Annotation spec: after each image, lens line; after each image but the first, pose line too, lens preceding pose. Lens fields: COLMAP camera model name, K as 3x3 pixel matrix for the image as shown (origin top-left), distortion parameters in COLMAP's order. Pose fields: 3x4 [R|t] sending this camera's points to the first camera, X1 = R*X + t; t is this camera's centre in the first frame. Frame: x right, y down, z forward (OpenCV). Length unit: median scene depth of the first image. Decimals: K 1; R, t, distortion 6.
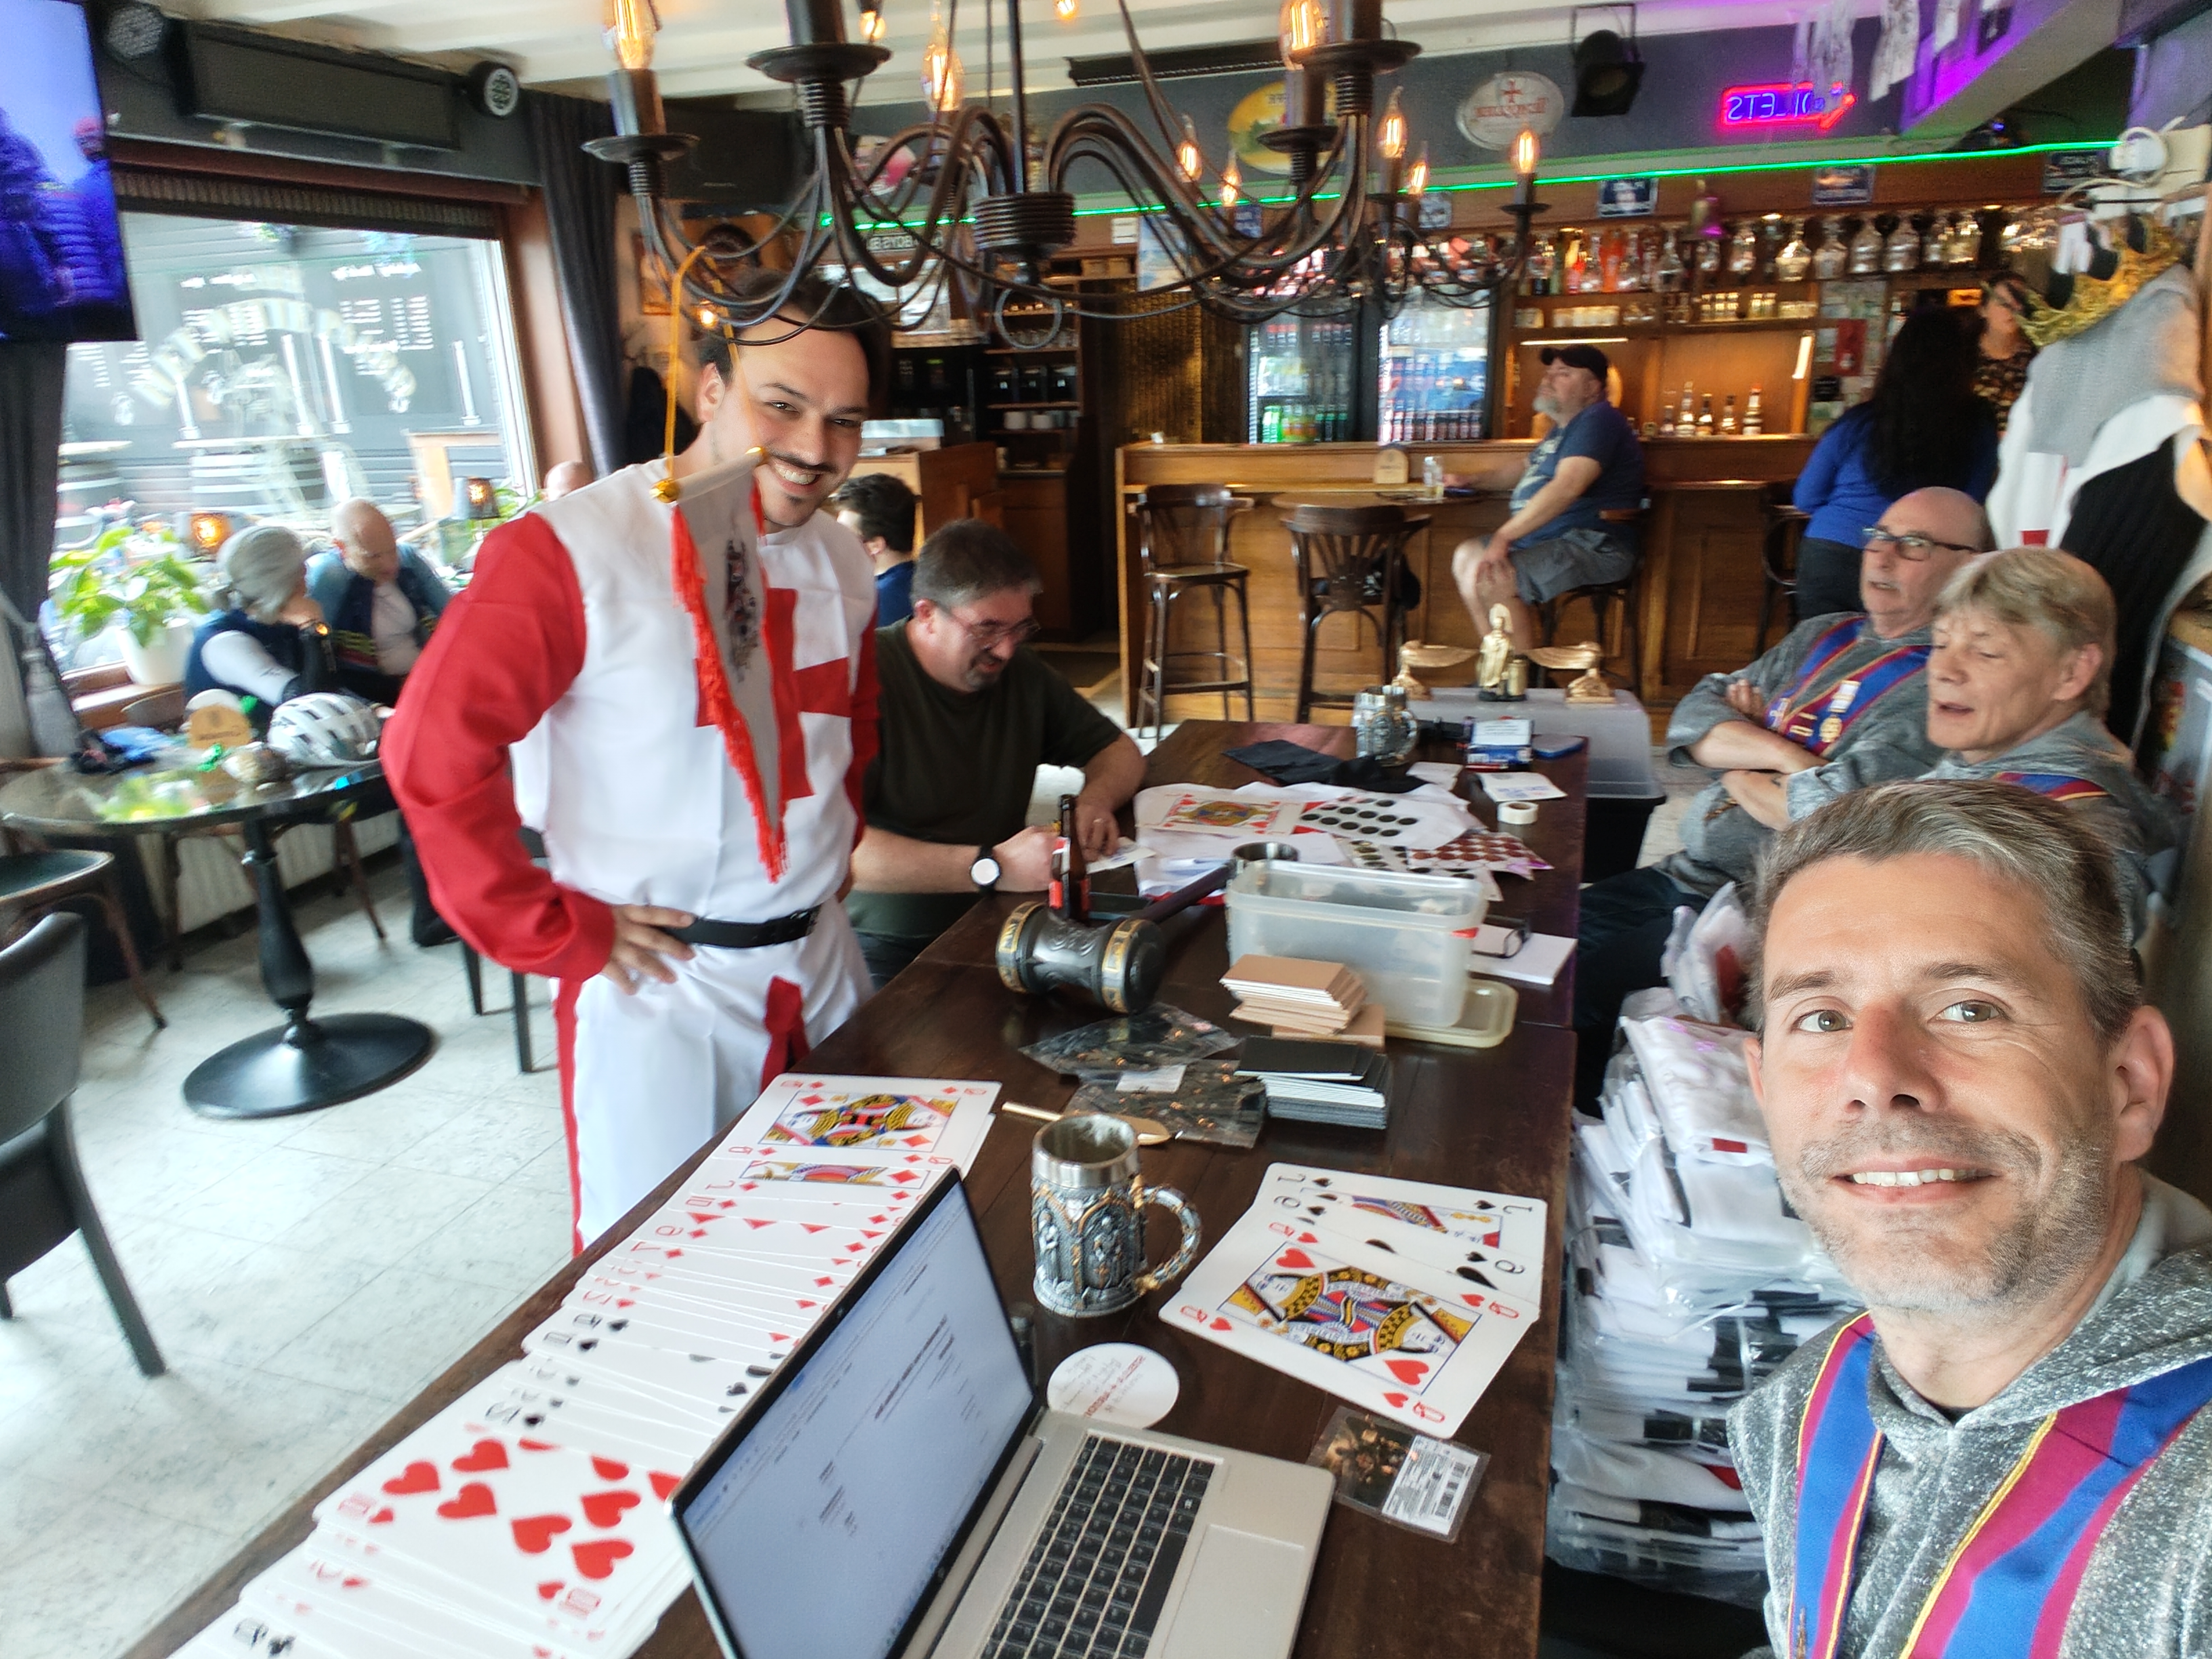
lens RADIAL K [[1454.0, 0, 1102.2], [0, 1454.0, 830.1], [0, 0, 1]] dist [0.023377, -0.019913]
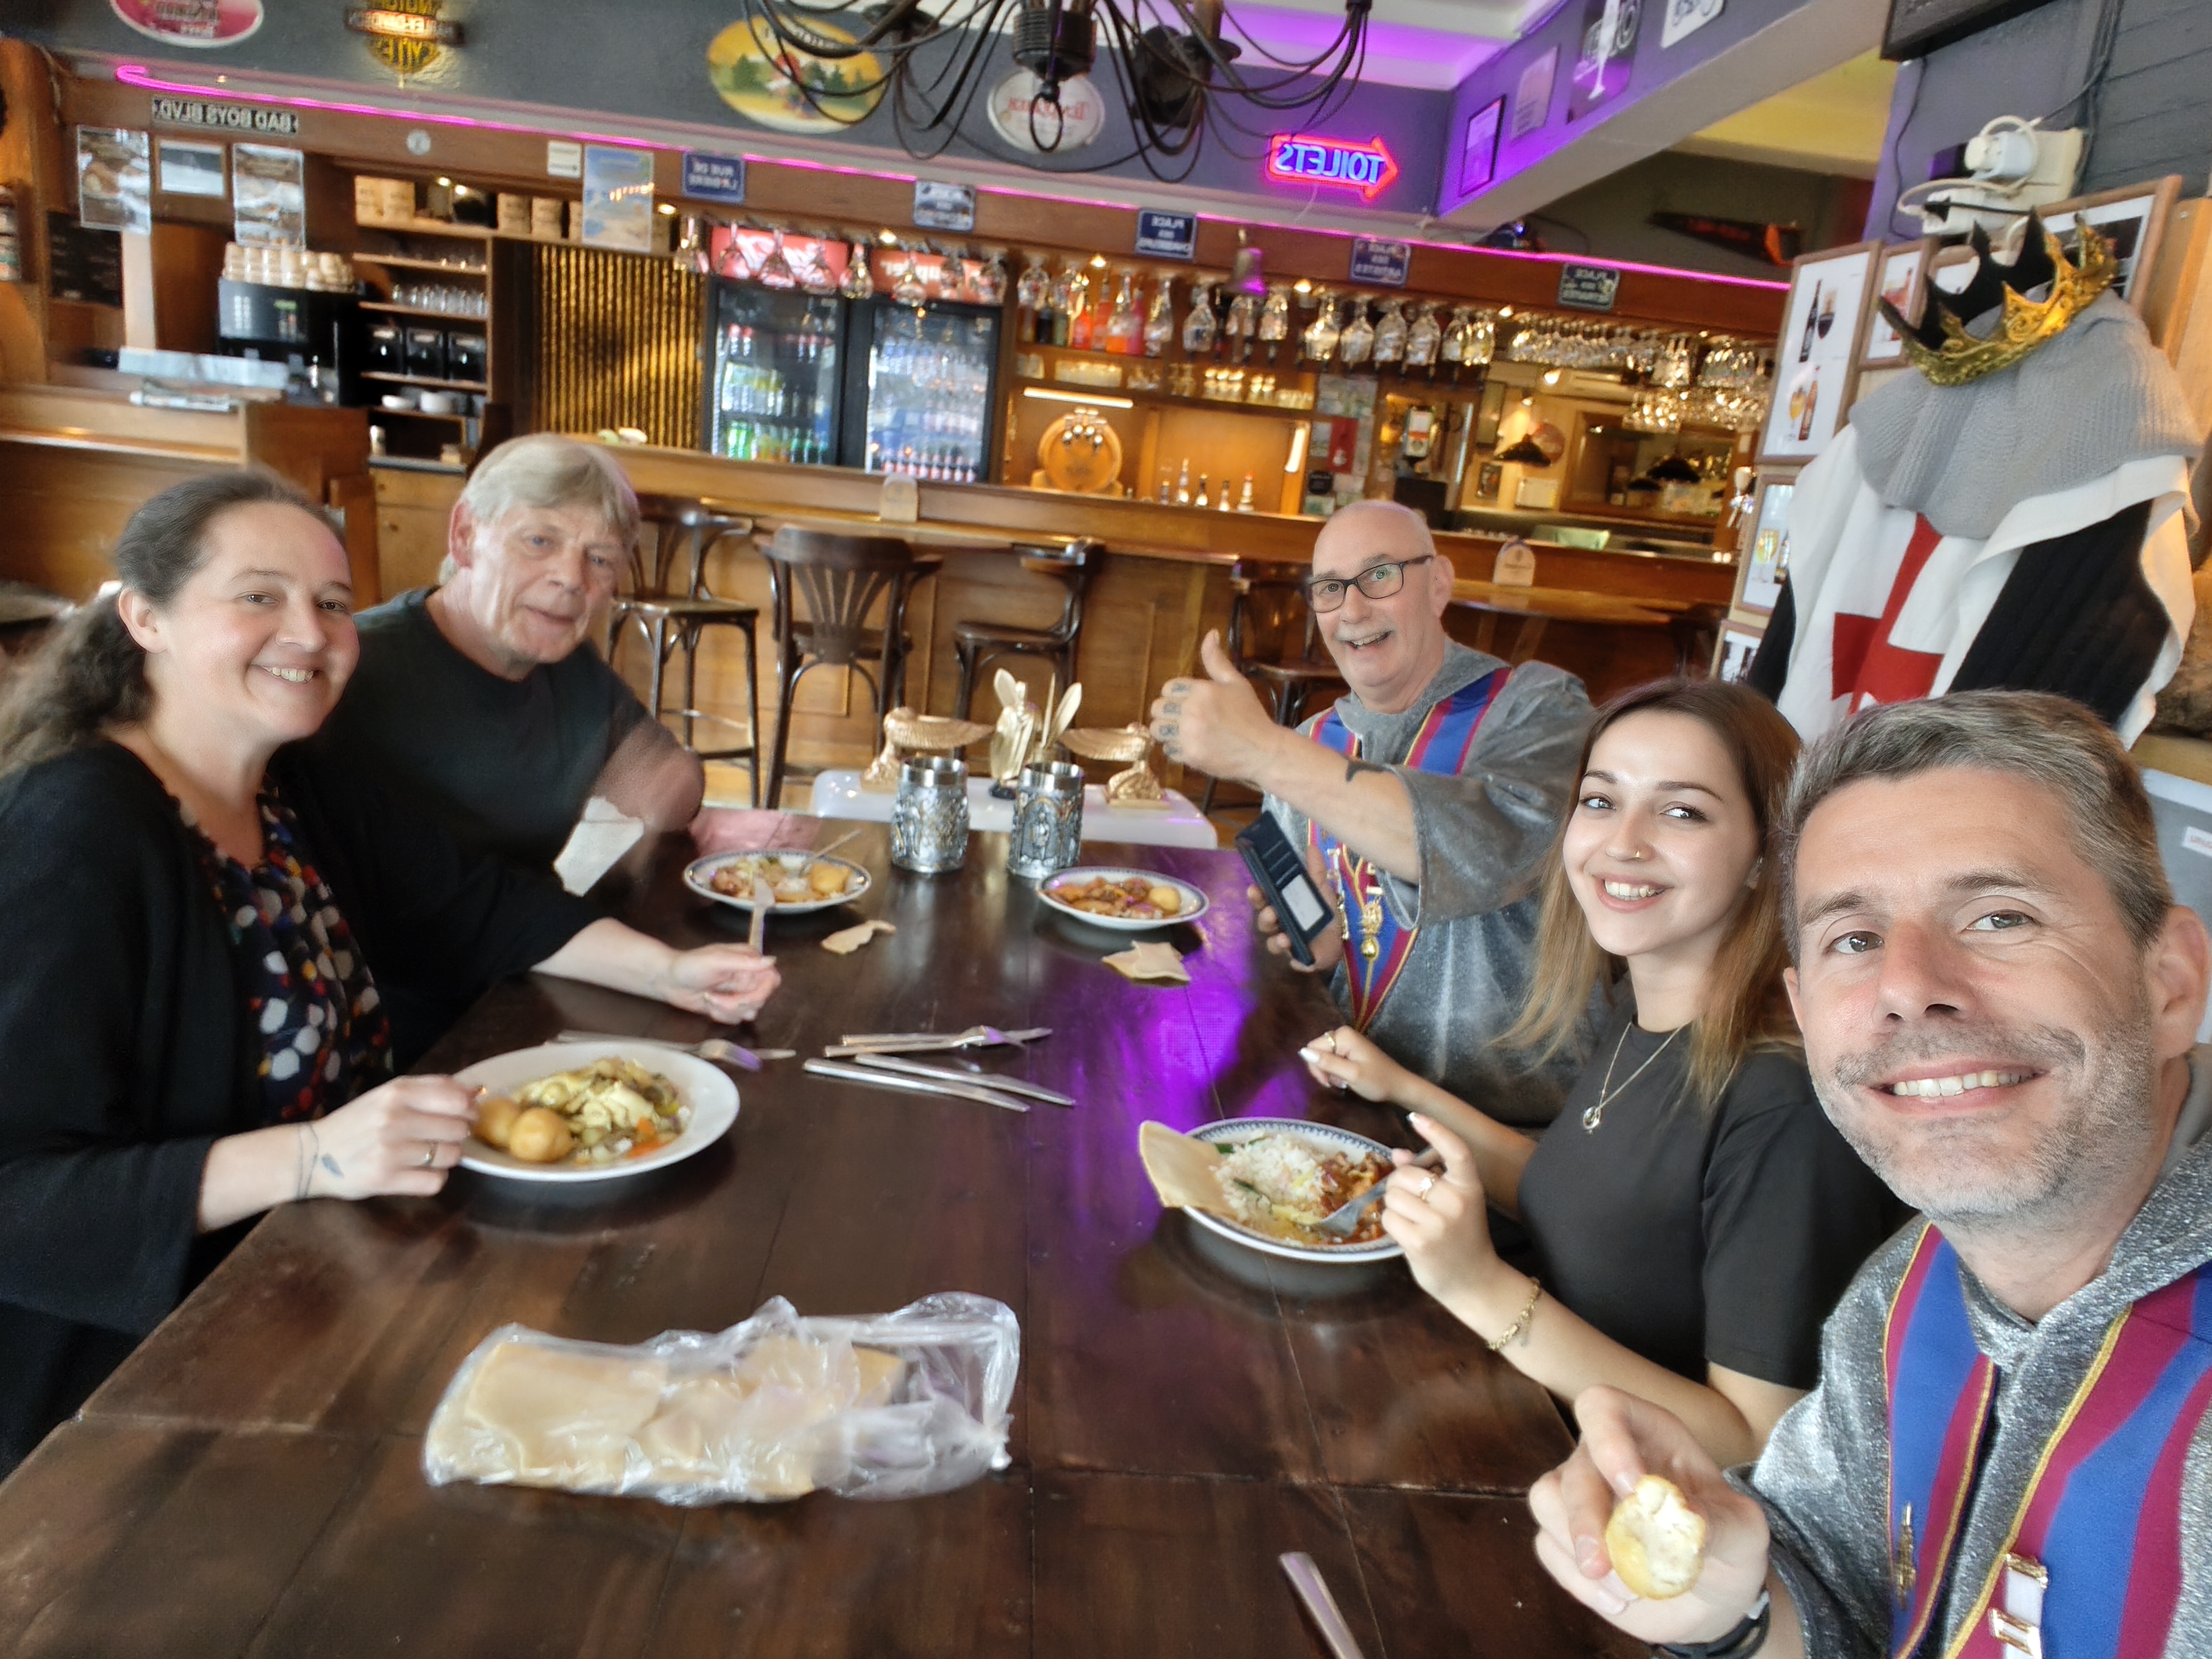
lens RADIAL K [[1454.0, 0, 1127.1], [0, 1454.0, 806.9], [0, 0, 1]] dist [0.023377, -0.019913]
pose [[0.915244, 0.041582, 0.400750, -0.007866], [-0.015155, 0.997509, -0.068891, -0.015364], [-0.402616, 0.056978, 0.913594, 0.177955]]
